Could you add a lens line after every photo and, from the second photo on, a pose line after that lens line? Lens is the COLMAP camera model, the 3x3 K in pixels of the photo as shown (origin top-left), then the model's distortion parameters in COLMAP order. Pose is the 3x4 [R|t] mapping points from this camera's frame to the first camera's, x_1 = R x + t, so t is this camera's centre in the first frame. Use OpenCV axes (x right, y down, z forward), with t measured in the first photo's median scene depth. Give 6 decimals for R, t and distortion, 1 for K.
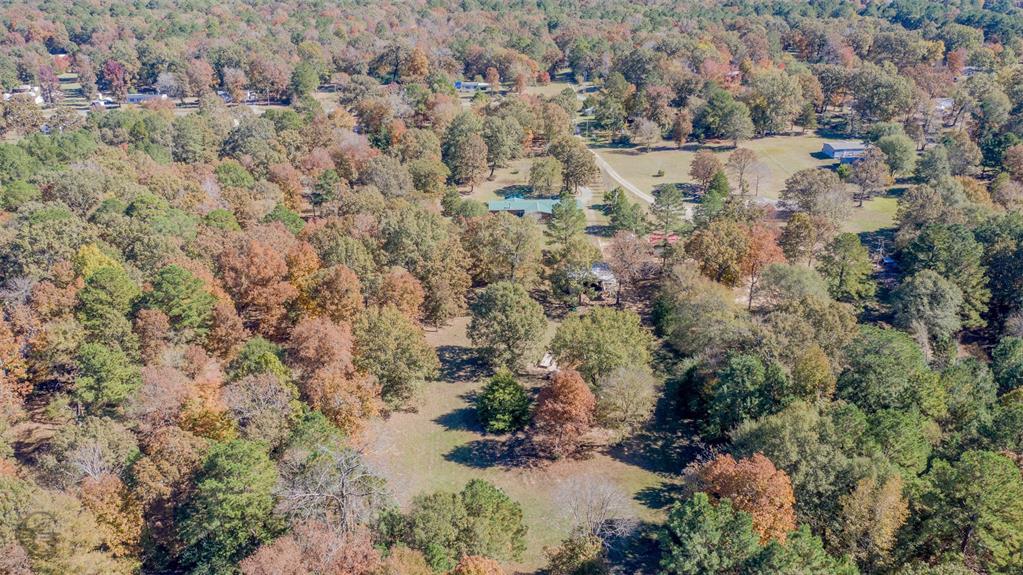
lens RADIAL K [[809.2, 0, 511.5], [0, 809.2, 287.5], [0, 0, 1]] dist [-0.020844, -0.002799]
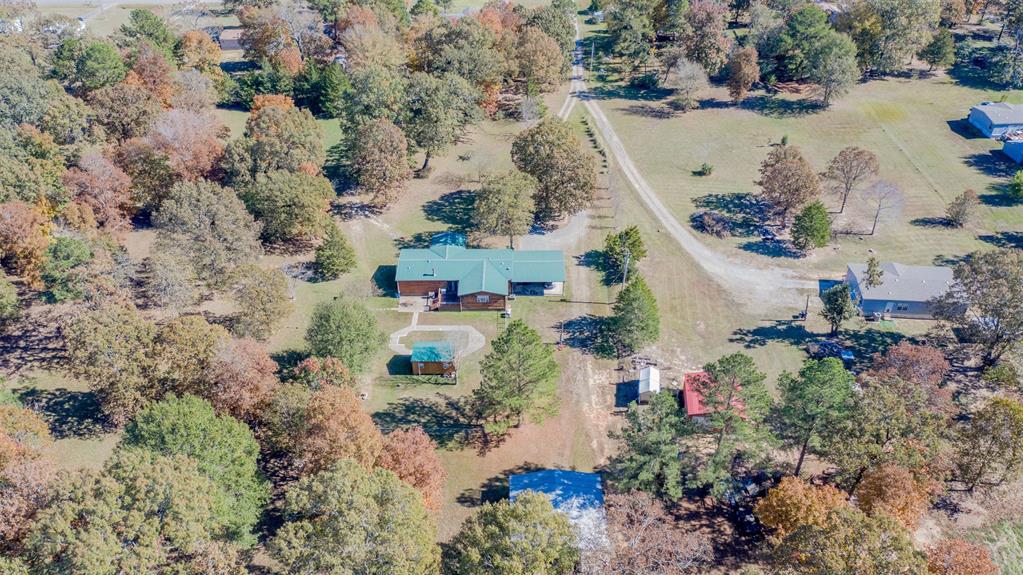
lens RADIAL K [[806.7, 0, 511.5], [0, 806.7, 287.5], [0, 0, 1]] dist [-0.018022, 0.003435]
pose [[0.999590, 0.022670, -0.017500, 0.045124], [-0.018562, 0.978185, 0.206906, -0.151779], [0.021809, -0.206496, 0.978204, 0.337800]]
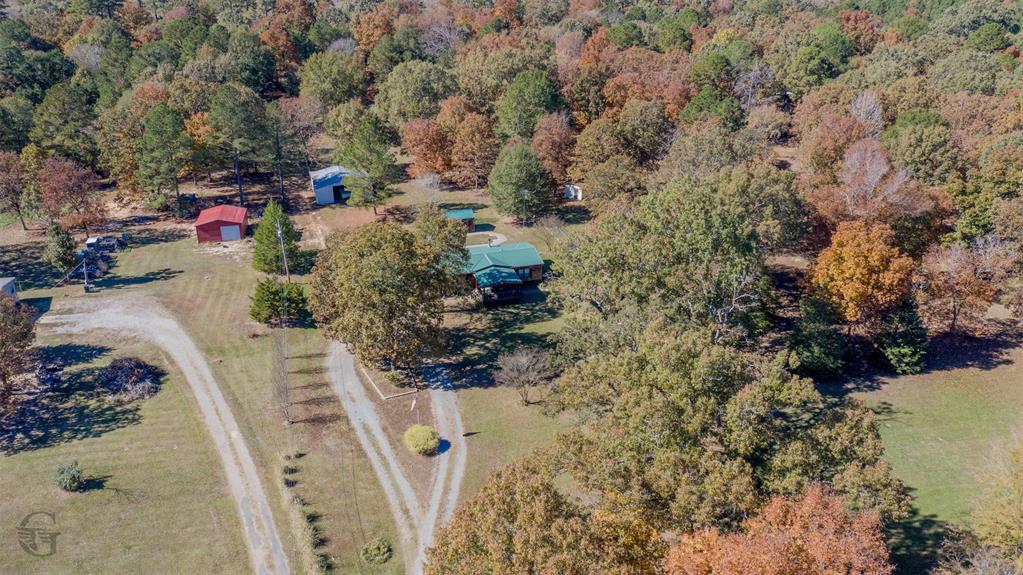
lens RADIAL K [[806.7, 0, 511.5], [0, 806.7, 287.5], [0, 0, 1]] dist [-0.018022, 0.003435]
pose [[-0.965995, 0.118604, -0.229754, 0.079922], [-0.097908, 0.654627, 0.749585, -0.351918], [0.239307, 0.746590, -0.620754, 0.996460]]
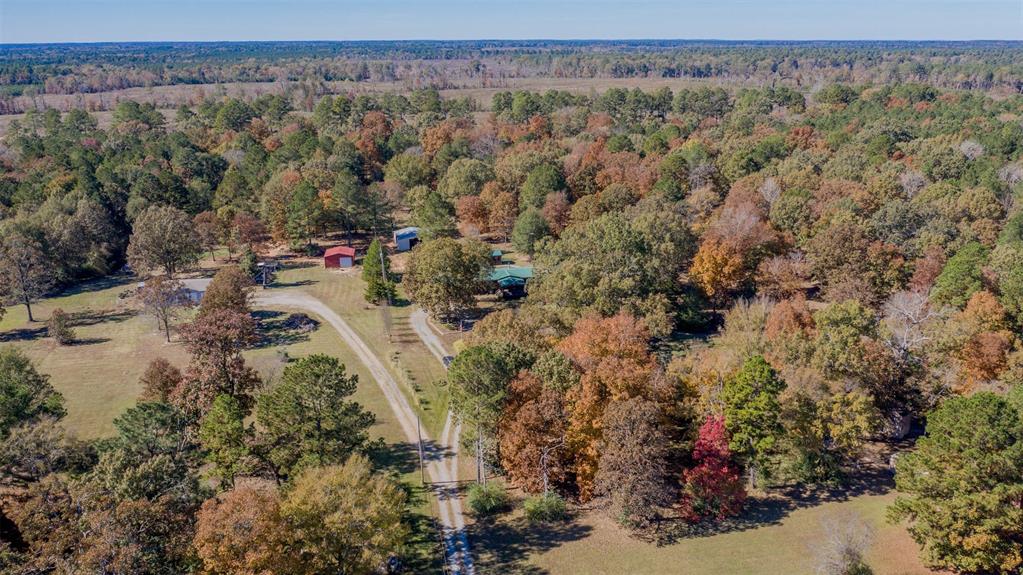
lens RADIAL K [[806.7, 0, 511.5], [0, 806.7, 287.5], [0, 0, 1]] dist [-0.018022, 0.003435]
pose [[-0.980032, 0.074538, -0.184341, 0.112183], [-0.066931, 0.749317, 0.658821, -0.469884], [0.187237, 0.658003, -0.729365, 1.200455]]
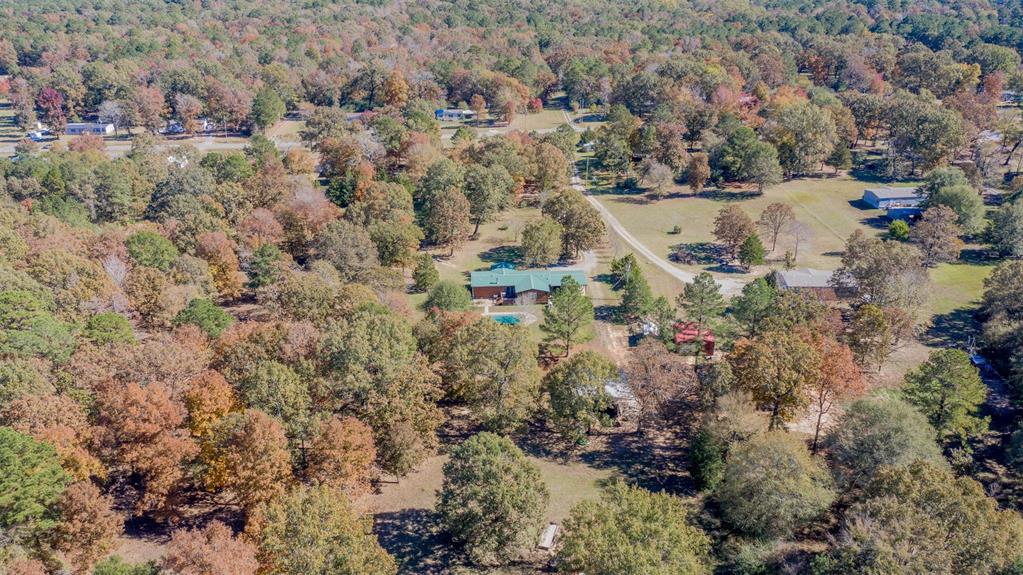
lens RADIAL K [[806.7, 0, 511.5], [0, 806.7, 287.5], [0, 0, 1]] dist [-0.018022, 0.003435]
pose [[0.999912, -0.004442, 0.012481, 0.001644], [0.004572, 0.999935, -0.010405, -0.063170], [-0.012434, 0.010461, 0.999868, 0.142259]]
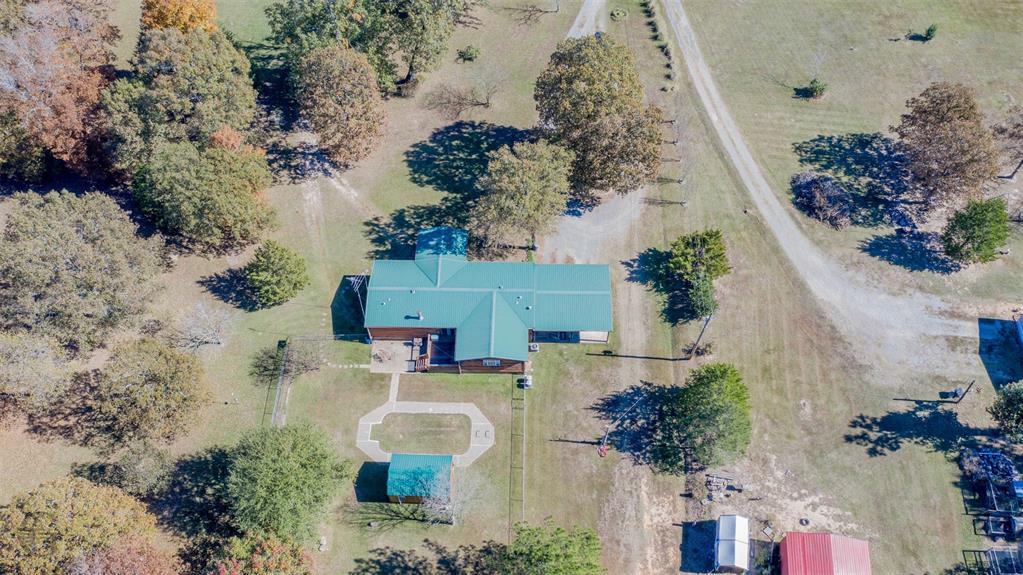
lens RADIAL K [[806.7, 0, 511.5], [0, 806.7, 287.5], [0, 0, 1]] dist [-0.018022, 0.003435]
pose [[0.998964, 0.039360, -0.022863, 0.036225], [-0.021589, 0.851890, 0.523275, -0.228838], [0.040073, -0.522239, 0.851857, 0.506245]]
